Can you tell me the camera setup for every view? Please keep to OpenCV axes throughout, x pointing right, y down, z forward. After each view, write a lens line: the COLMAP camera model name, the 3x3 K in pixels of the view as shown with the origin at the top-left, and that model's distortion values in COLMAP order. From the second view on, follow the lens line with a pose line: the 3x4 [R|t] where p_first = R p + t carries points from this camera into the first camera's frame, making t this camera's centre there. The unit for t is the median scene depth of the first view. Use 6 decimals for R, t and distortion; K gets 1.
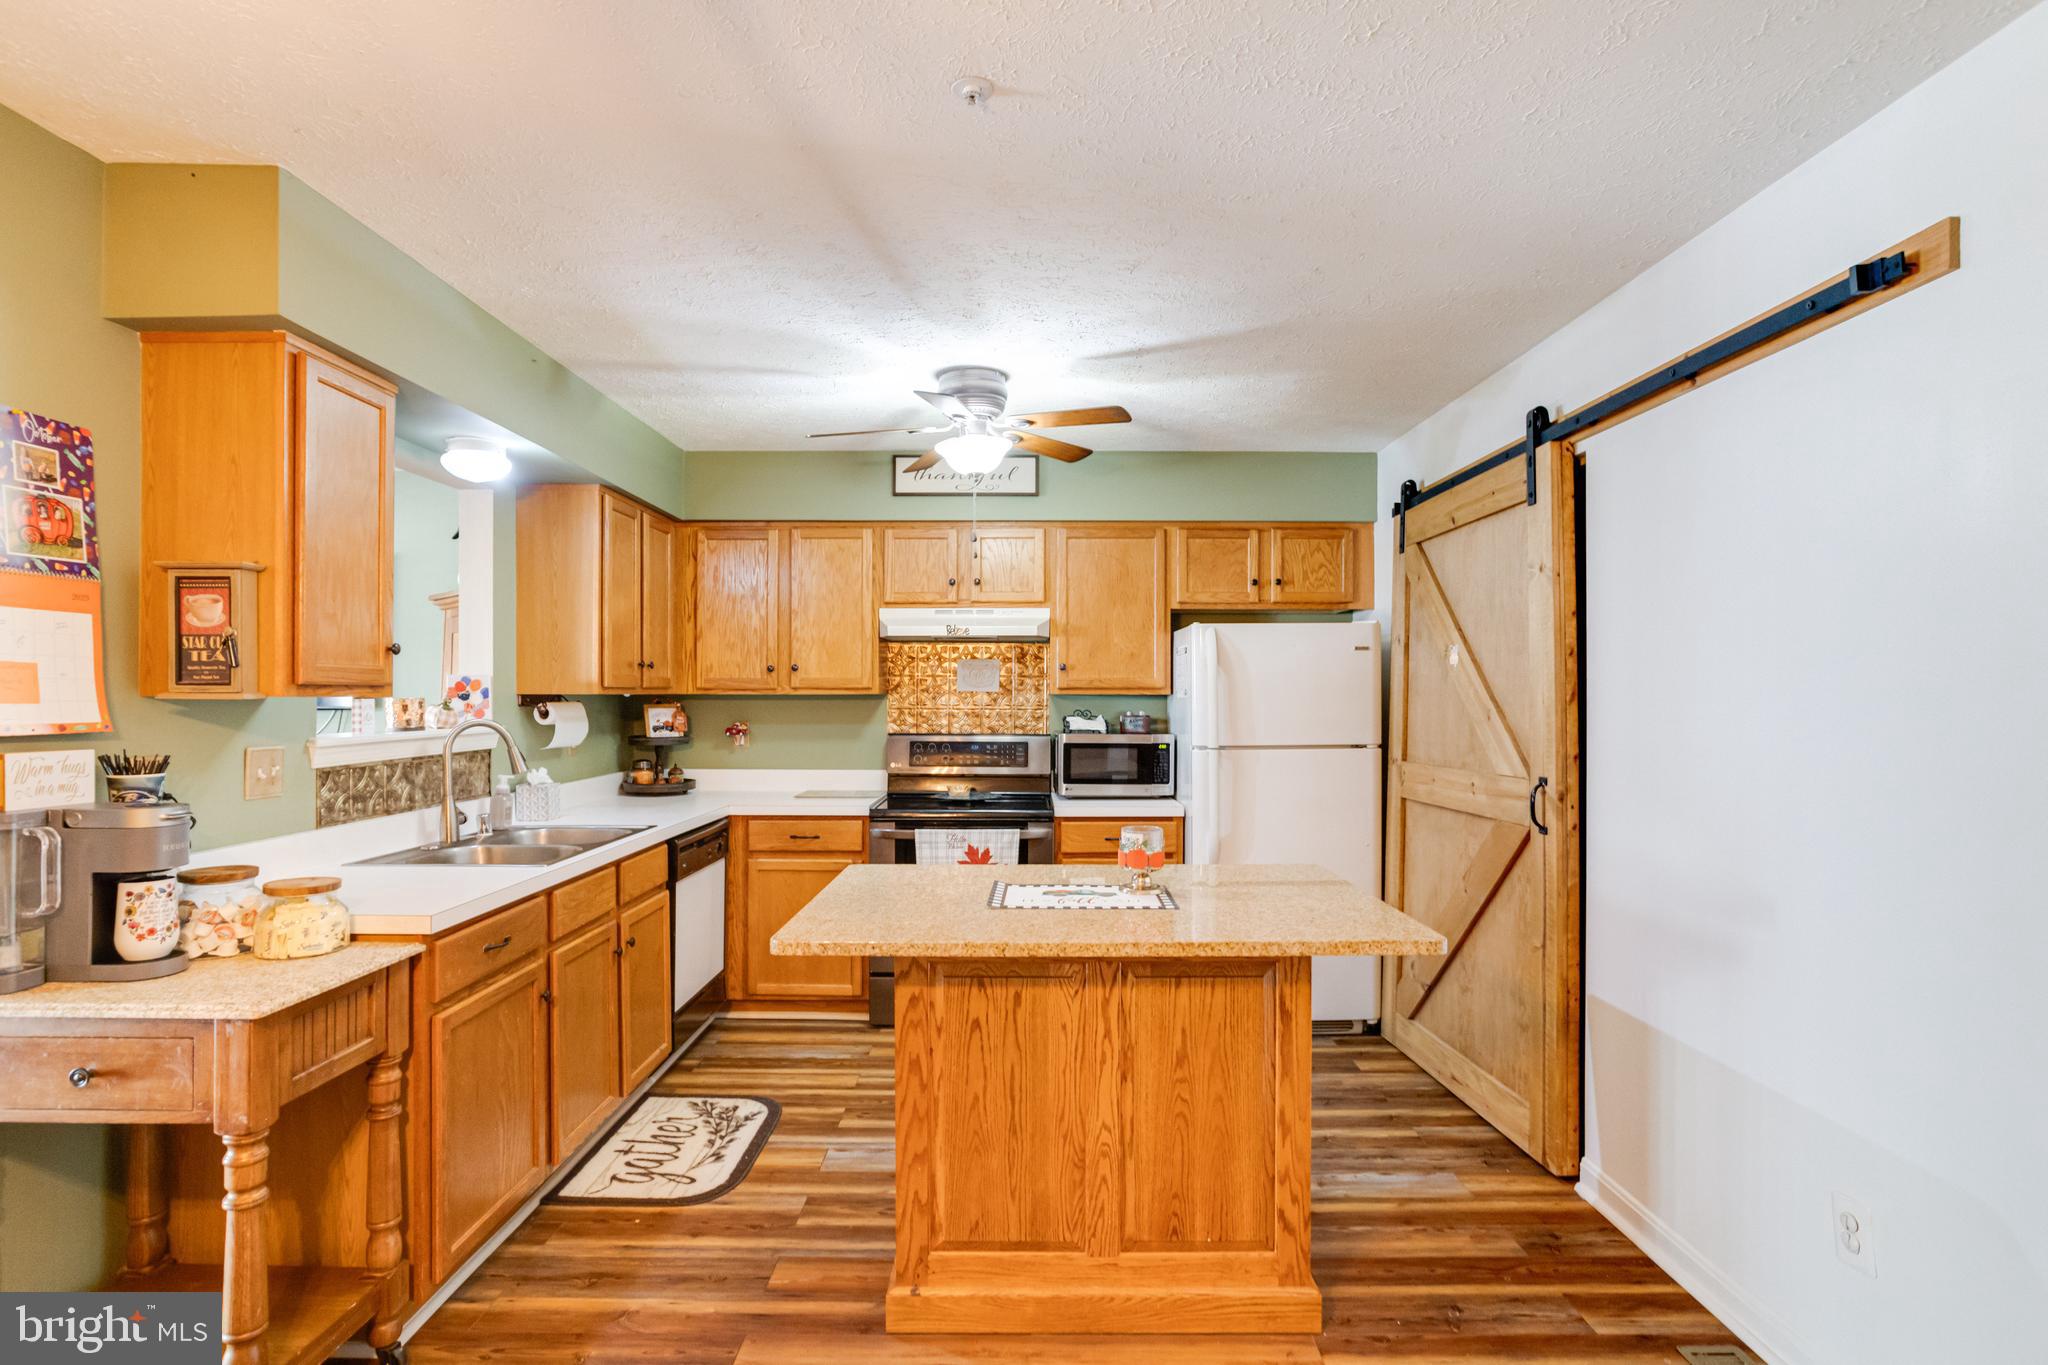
lens RADIAL K [[1021.5, 0, 1030.1], [0, 1021.5, 682.4], [0, 0, 1]] dist [-0.036069, 0.016489]
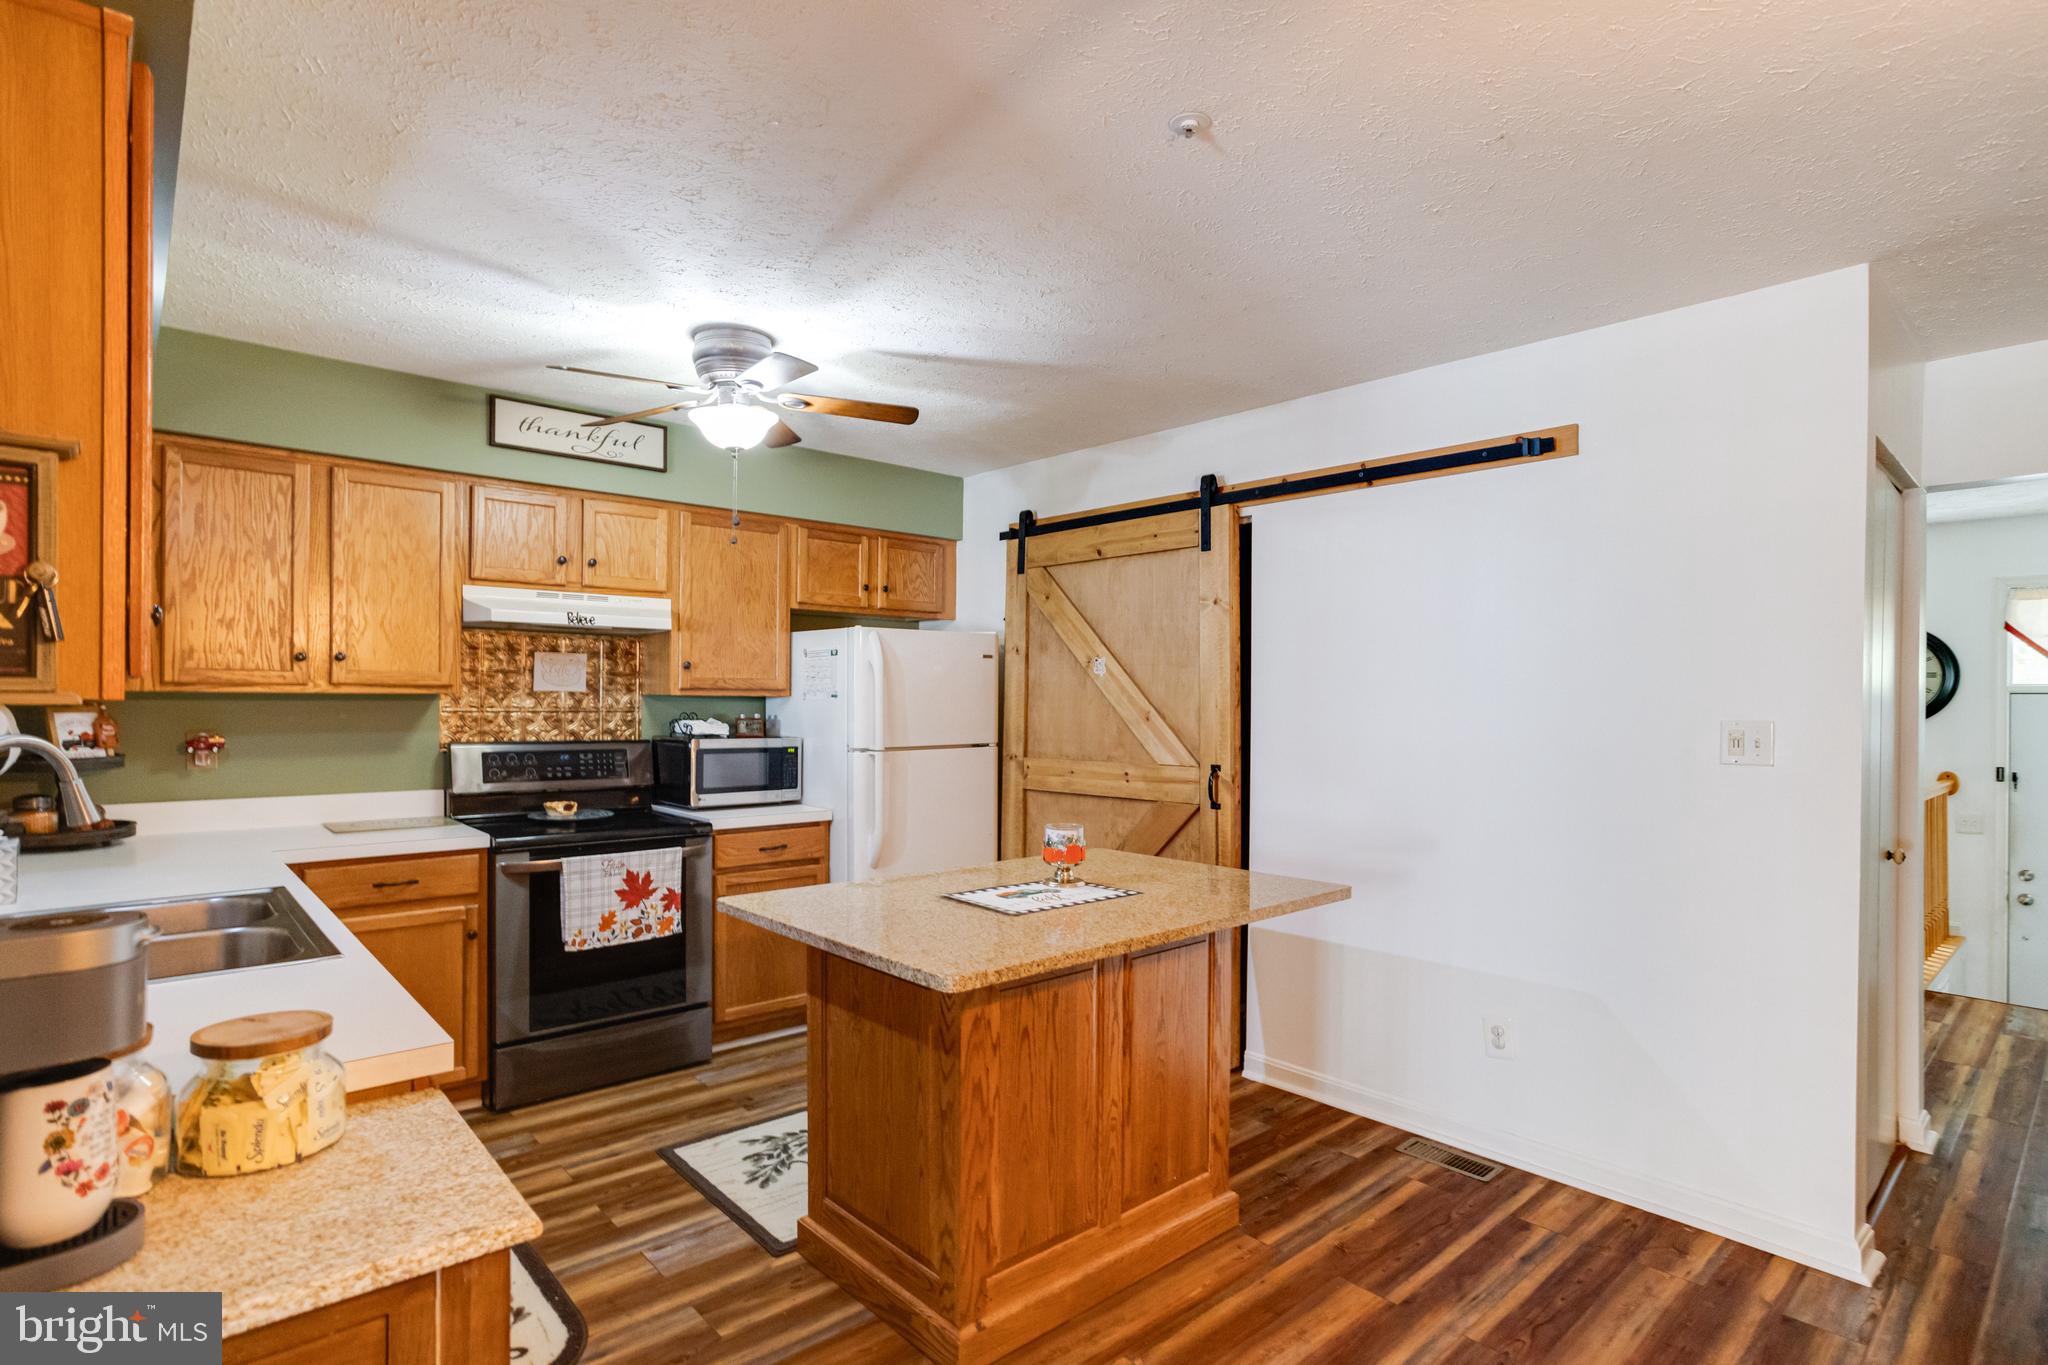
lens RADIAL K [[1021.5, 0, 1027.8], [0, 1021.5, 690.8], [0, 0, 1]] dist [-0.036069, 0.016489]
pose [[0.741410, 0.009847, 0.670980, -0.515884], [-0.015753, 0.999872, 0.002733, 0.000222], [-0.670867, -0.012597, 0.741471, 0.192355]]
